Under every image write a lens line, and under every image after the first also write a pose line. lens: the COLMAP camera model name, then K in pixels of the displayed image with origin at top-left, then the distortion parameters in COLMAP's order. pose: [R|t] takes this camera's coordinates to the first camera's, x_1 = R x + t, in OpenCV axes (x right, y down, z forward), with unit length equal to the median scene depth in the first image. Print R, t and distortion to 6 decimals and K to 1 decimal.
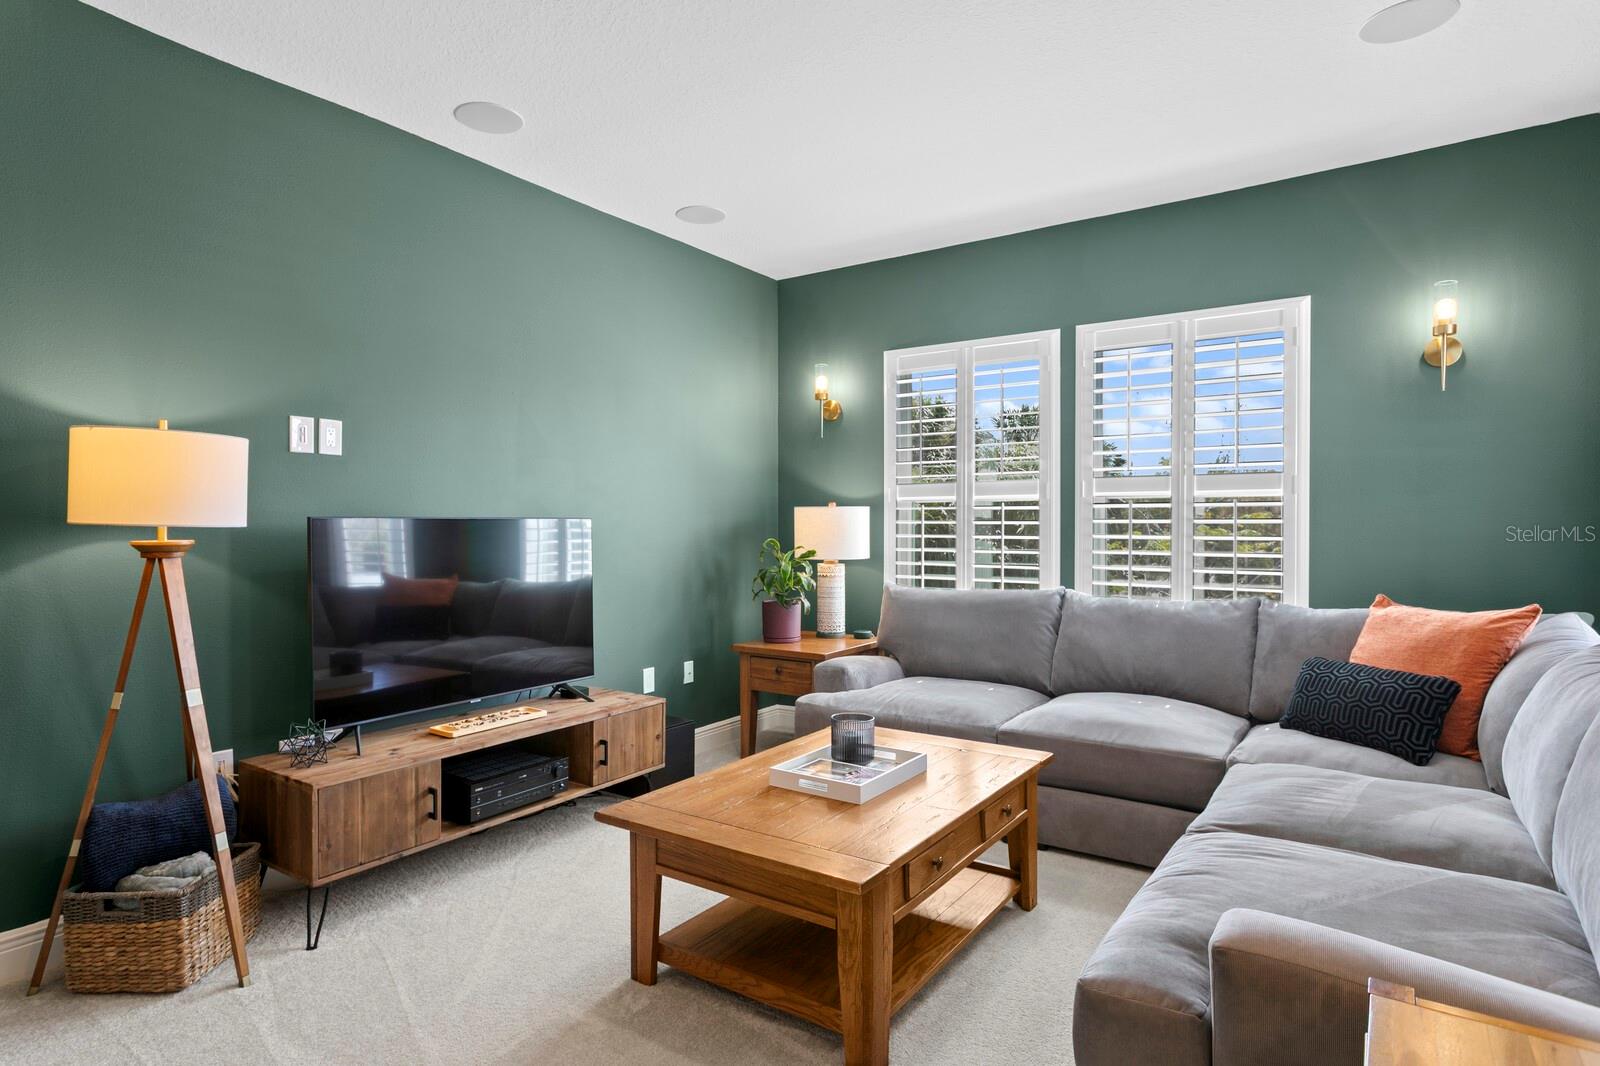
lens RADIAL K [[896.8, 0, 798.1], [0, 896.8, 535.6], [0, 0, 1]] dist [-0.002267, -0.000179]
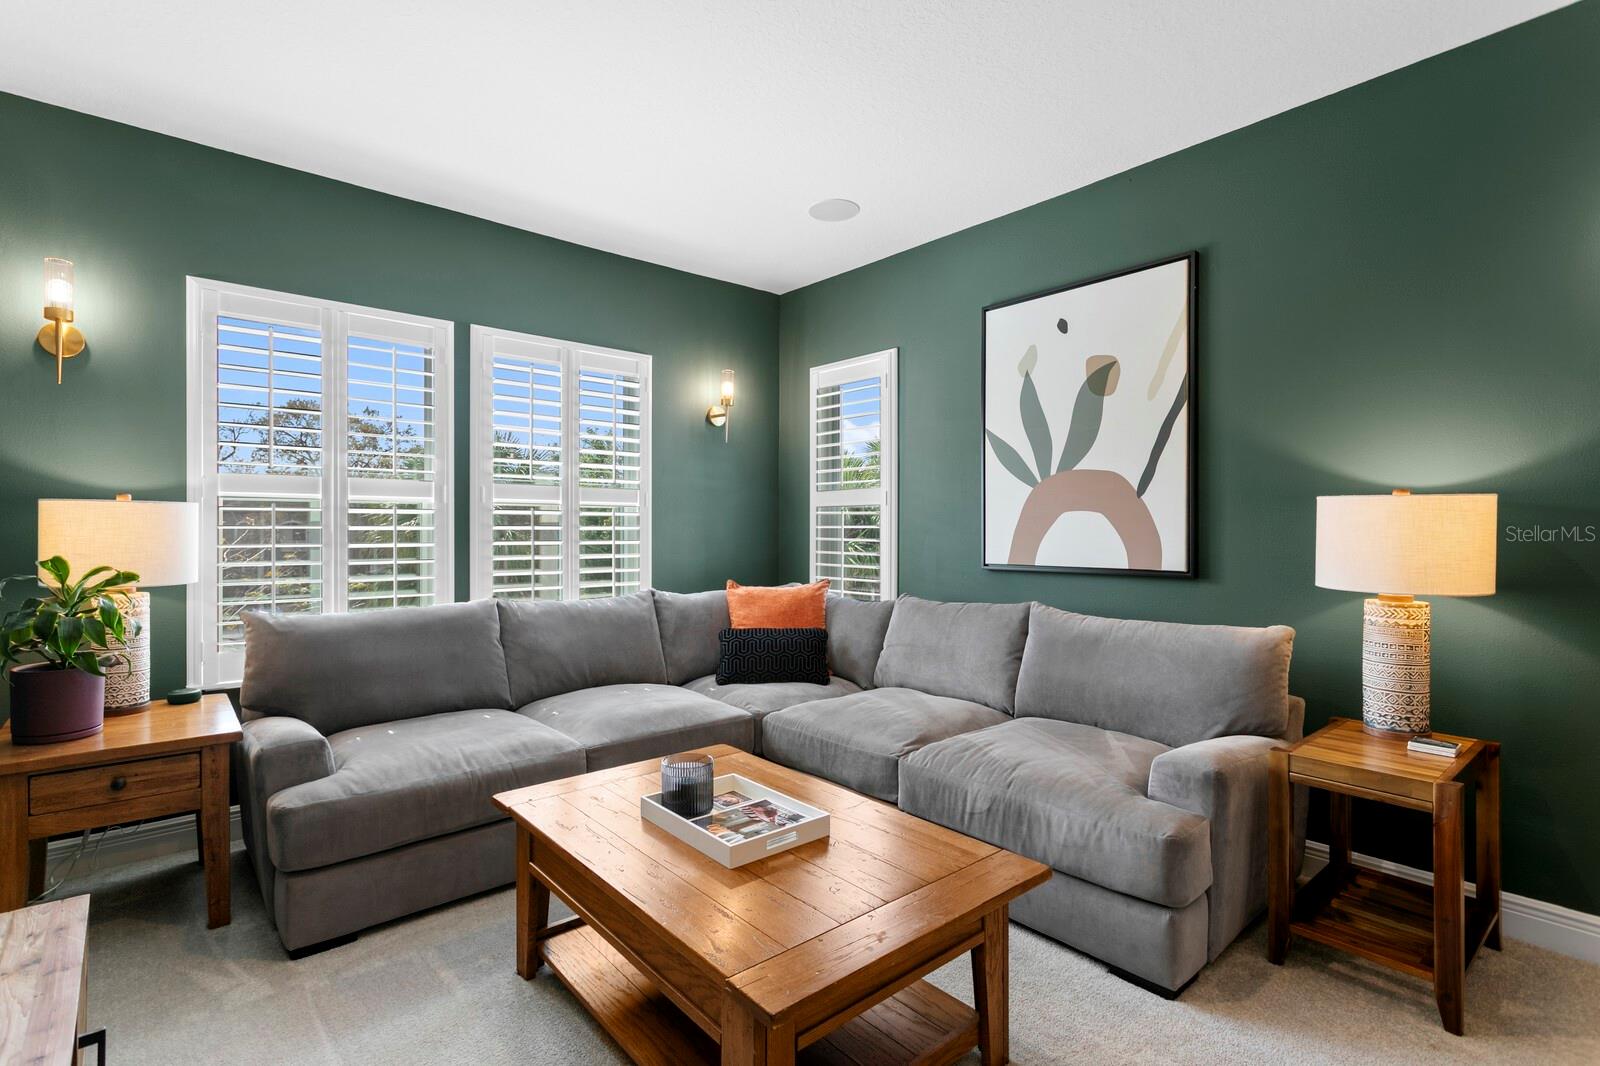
lens RADIAL K [[757.7, 0, 798.4], [0, 757.7, 523.9], [0, 0, 1]] dist [0.002108, 0.000260]
pose [[0.259335, 0.011807, 0.965715, -0.385722], [0.012240, 0.999805, -0.015511, -0.002664], [-0.965710, 0.015843, 0.259140, 0.456169]]
